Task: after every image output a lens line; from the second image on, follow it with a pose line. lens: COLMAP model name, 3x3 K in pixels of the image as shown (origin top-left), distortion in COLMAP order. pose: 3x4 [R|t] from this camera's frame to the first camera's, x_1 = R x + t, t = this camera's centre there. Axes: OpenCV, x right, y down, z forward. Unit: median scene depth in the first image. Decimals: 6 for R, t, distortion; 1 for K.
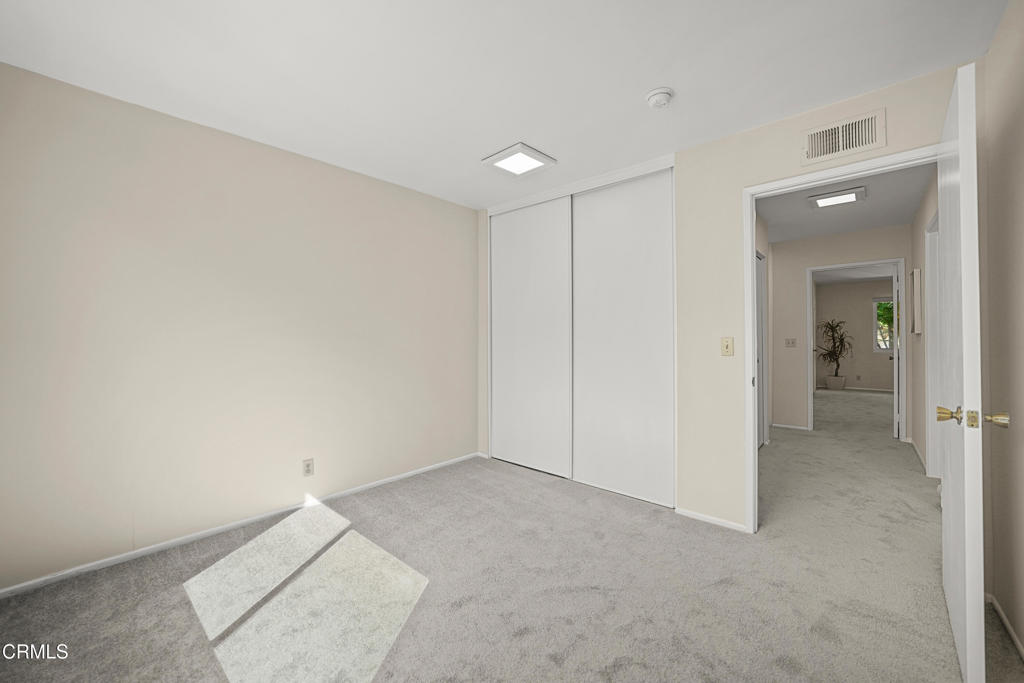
lens RADIAL K [[410.8, 0, 508.4], [0, 410.8, 340.5], [0, 0, 1]] dist [-0.007322, -0.000055]
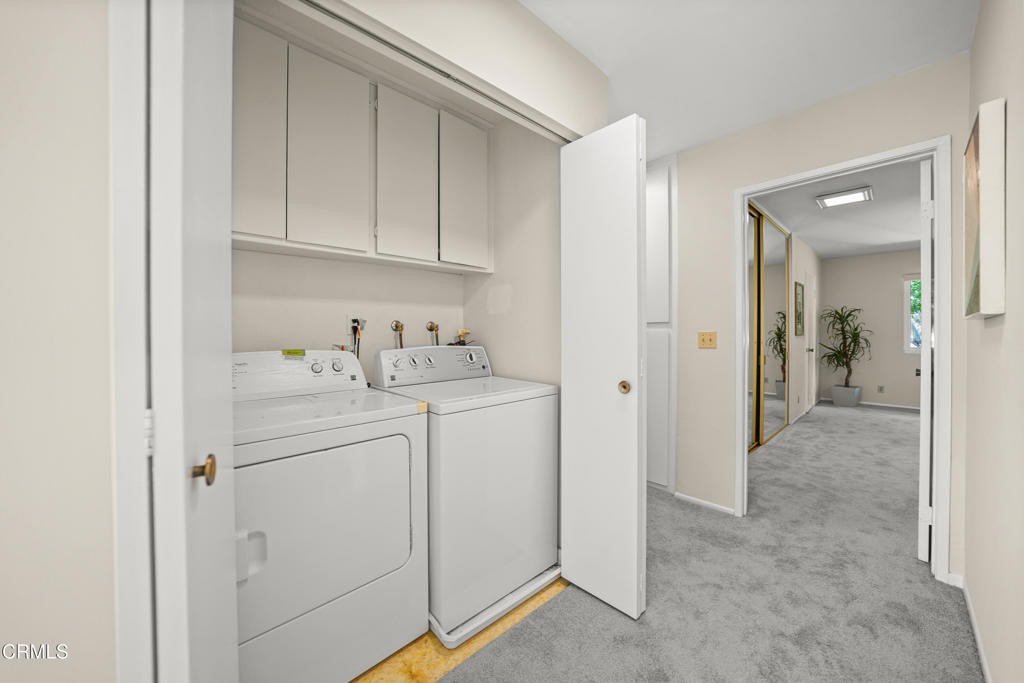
lens RADIAL K [[389.9, 0, 512.0], [0, 389.9, 341.5], [0, 0, 1]] dist [-0.000800, -0.000010]
pose [[0.996776, 0.002628, -0.080189, 0.280442], [-0.001352, 0.999872, 0.015952, -0.000272], [0.080221, -0.015792, 0.996652, 0.285003]]
